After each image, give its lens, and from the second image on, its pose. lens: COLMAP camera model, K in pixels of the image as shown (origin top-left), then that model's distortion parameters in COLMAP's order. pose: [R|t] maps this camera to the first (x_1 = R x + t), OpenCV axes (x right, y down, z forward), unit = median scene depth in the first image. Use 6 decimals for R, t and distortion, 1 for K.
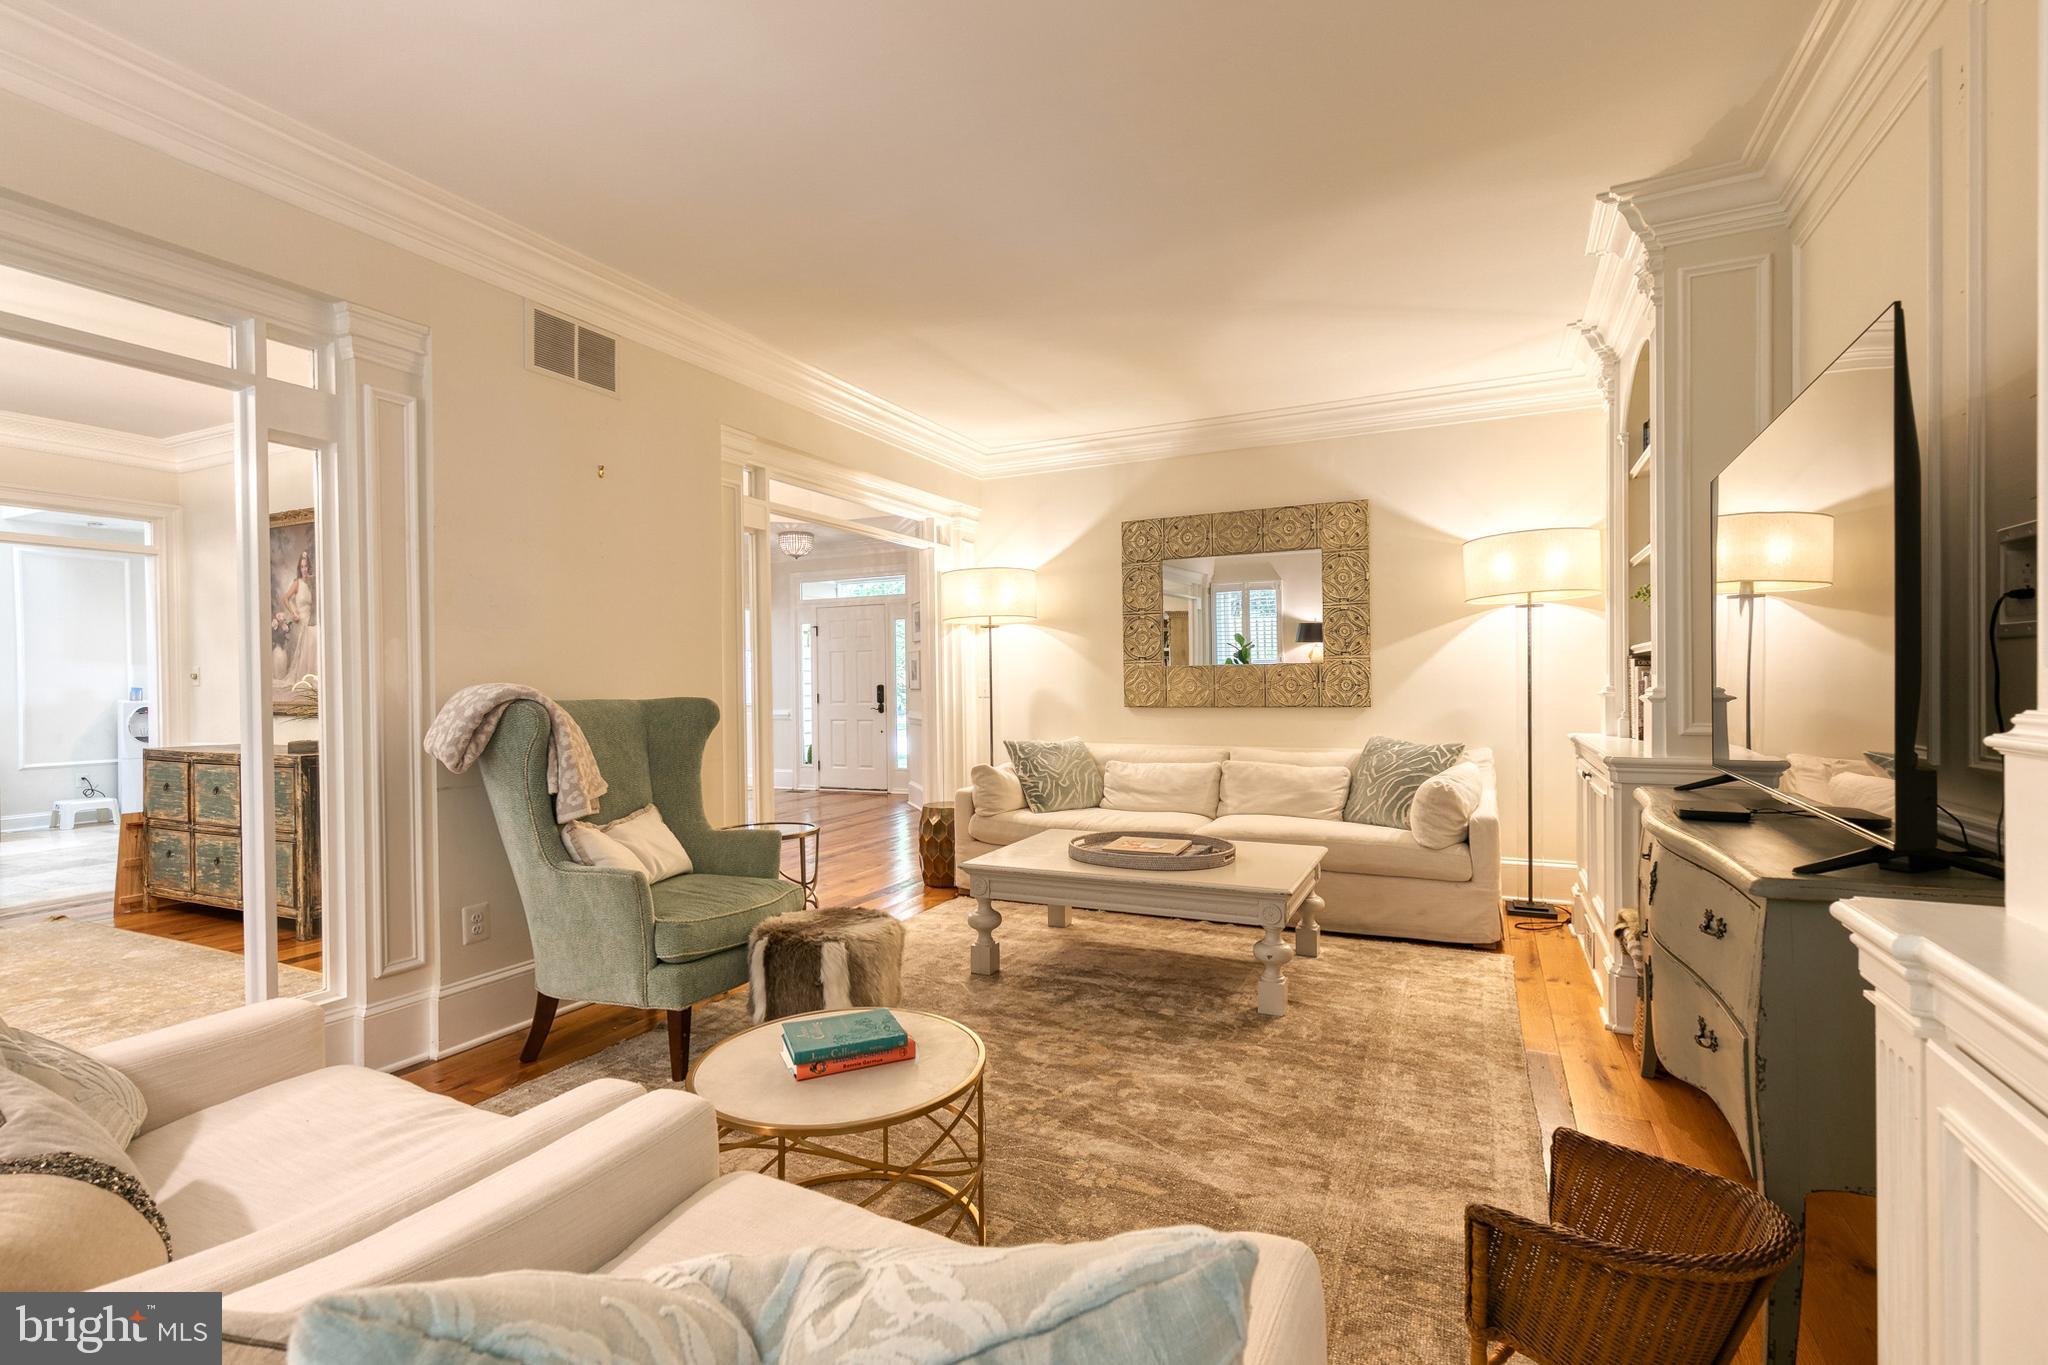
lens RADIAL K [[929.4, 0, 1029.4], [0, 929.4, 686.3], [0, 0, 1]] dist [0.014317, -0.000373]
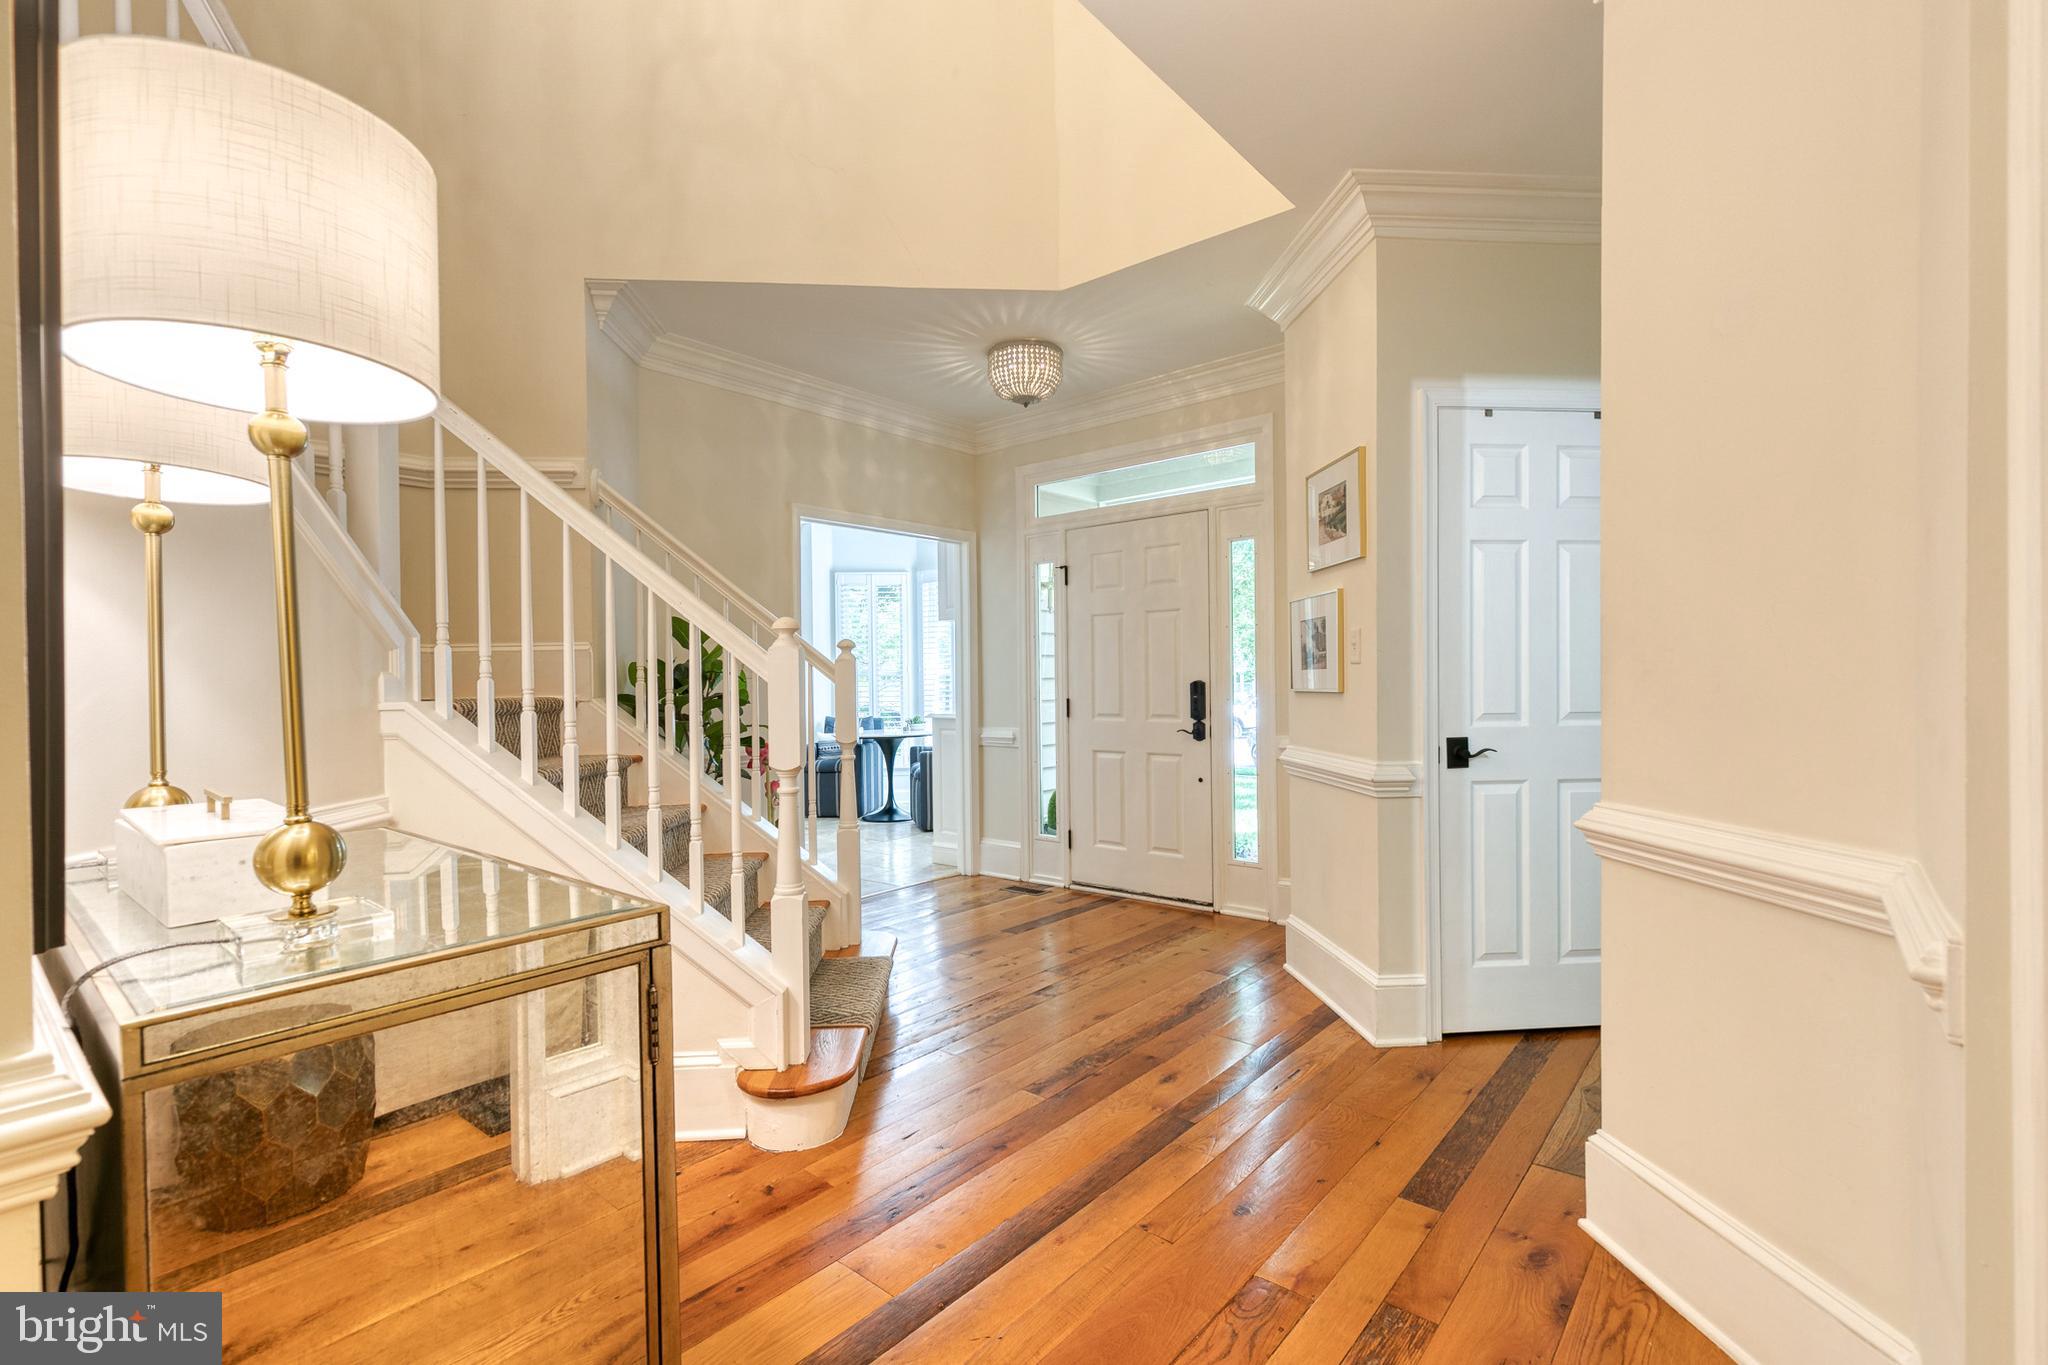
lens RADIAL K [[929.4, 0, 1029.4], [0, 929.4, 686.3], [0, 0, 1]] dist [0.014317, -0.000373]
pose [[0.967681, 0.001135, -0.252175, -0.120413], [-0.000528, 0.999997, 0.002472, 0.000061], [0.252177, -0.002259, 0.967678, 0.505784]]
